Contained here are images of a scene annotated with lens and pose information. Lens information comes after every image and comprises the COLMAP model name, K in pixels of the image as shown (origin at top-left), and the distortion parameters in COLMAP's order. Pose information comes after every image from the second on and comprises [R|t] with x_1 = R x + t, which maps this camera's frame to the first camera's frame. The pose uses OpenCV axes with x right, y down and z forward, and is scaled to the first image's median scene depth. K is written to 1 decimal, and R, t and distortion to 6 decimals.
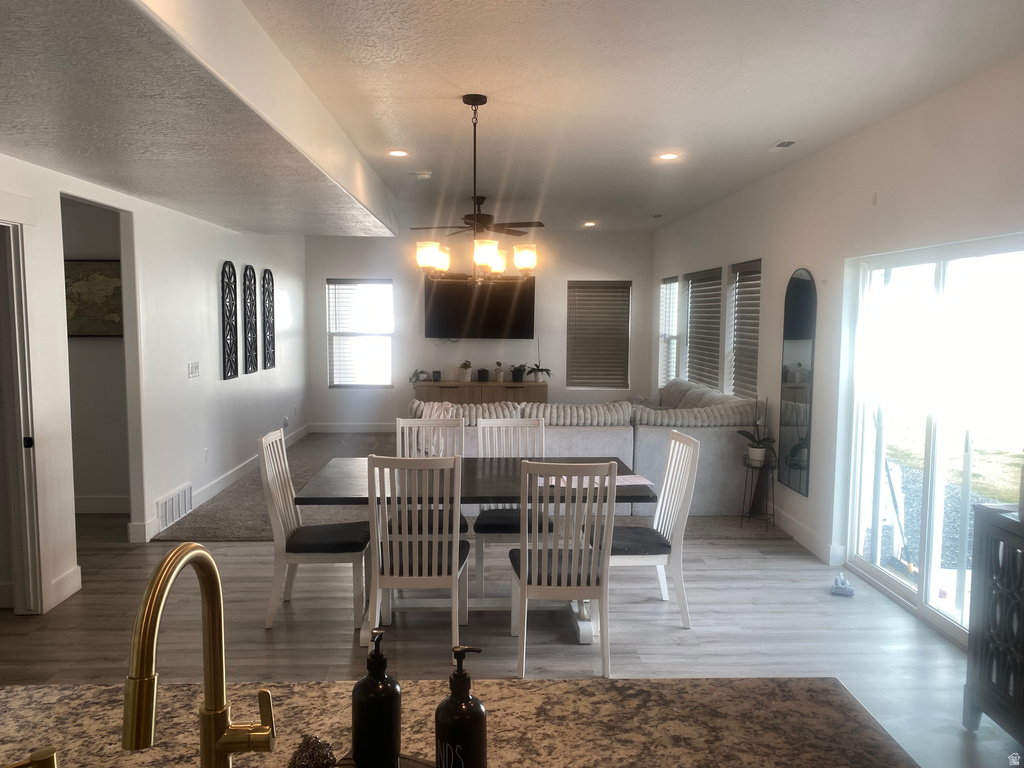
lens RADIAL K [[773.2, 0, 510.5], [0, 773.2, 387.7], [0, 0, 1]] dist [0.057553, -0.062675]
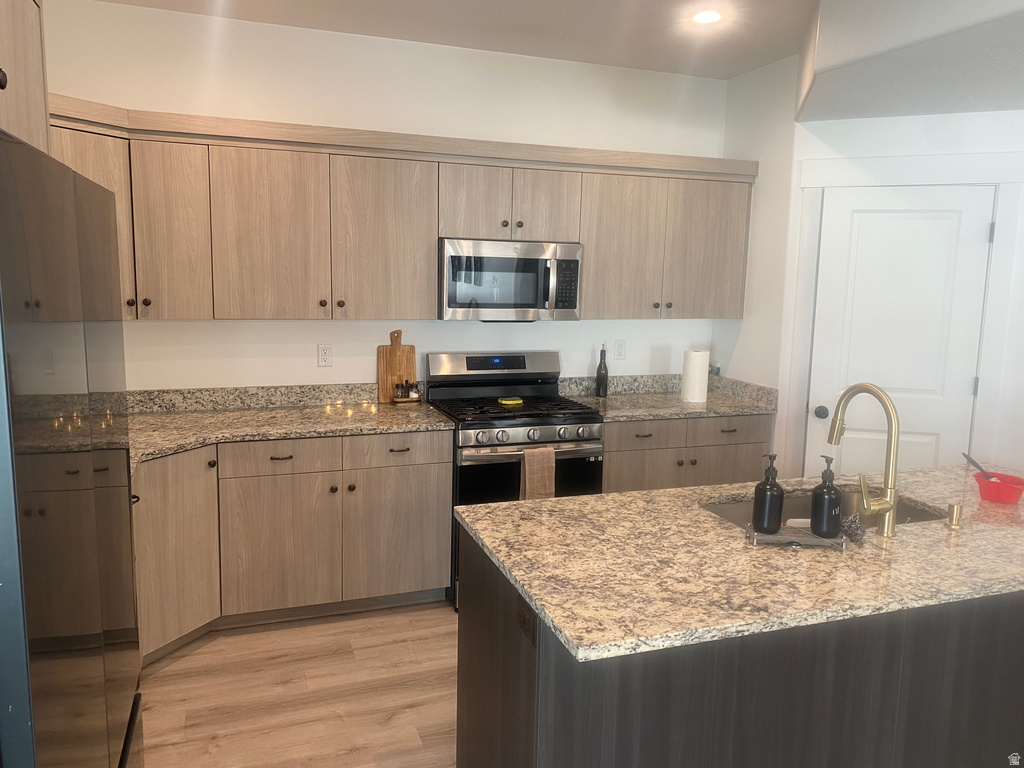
lens RADIAL K [[773.2, 0, 514.1], [0, 773.2, 379.8], [0, 0, 1]] dist [0.057553, -0.062675]
pose [[-0.948408, 0.014876, -0.316703, 0.884156], [-0.062610, 0.970441, 0.233077, -0.182397], [0.310809, 0.240881, -0.919442, 1.983808]]
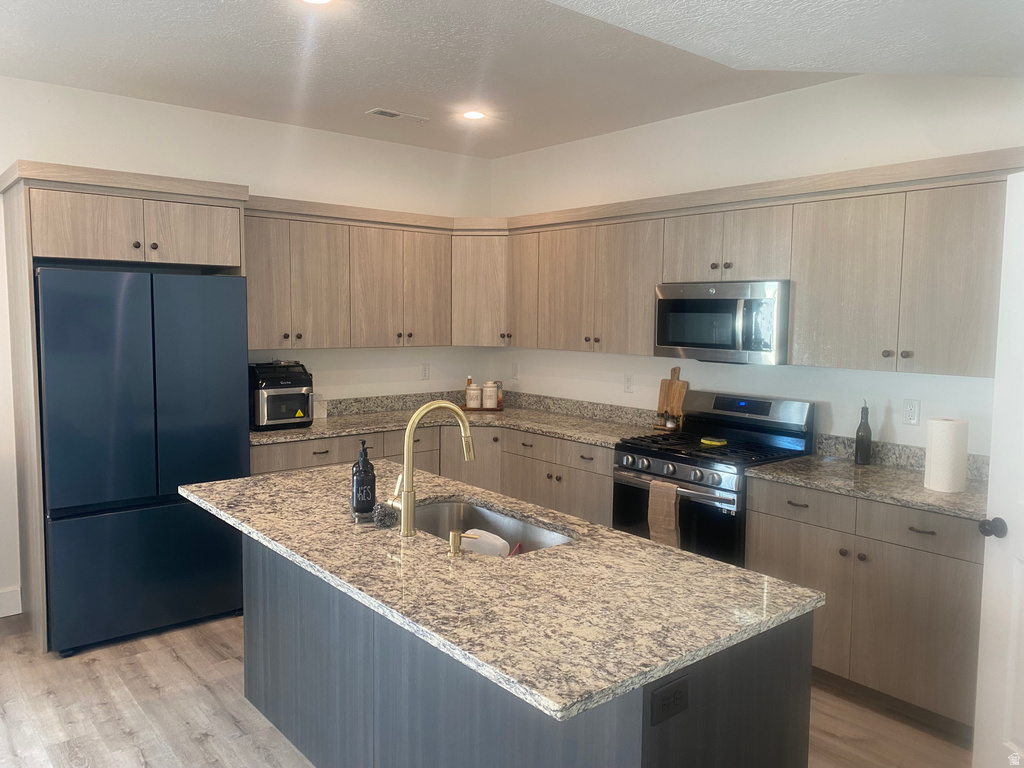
lens RADIAL K [[773.2, 0, 511.3], [0, 773.2, 381.0], [0, 0, 1]] dist [0.057553, -0.062675]
pose [[-0.610962, -0.087370, 0.786824, -1.785221], [0.060888, 0.985761, 0.156739, -0.155331], [-0.789315, 0.143669, -0.596943, 1.646041]]
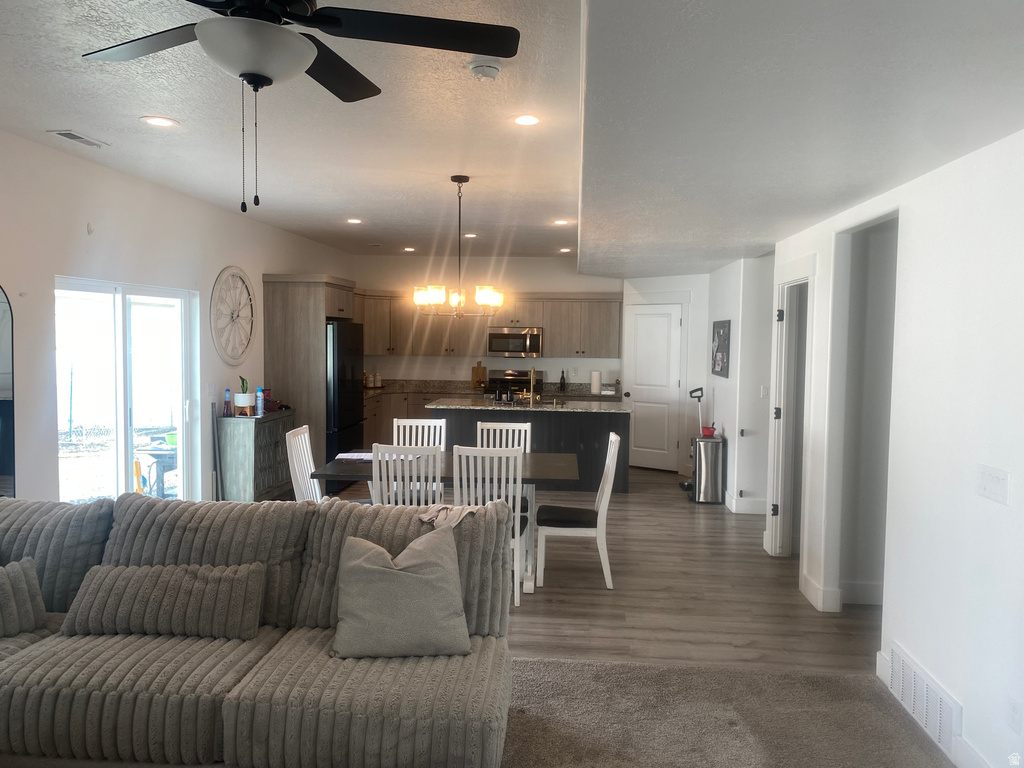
lens RADIAL K [[773.2, 0, 511.4], [0, 773.2, 382.9], [0, 0, 1]] dist [0.057553, -0.062675]
pose [[-0.992043, -0.030226, 0.122214, -0.893687], [-0.010522, 0.987261, 0.158762, -0.677611], [-0.125456, 0.156213, -0.979724, 6.720817]]
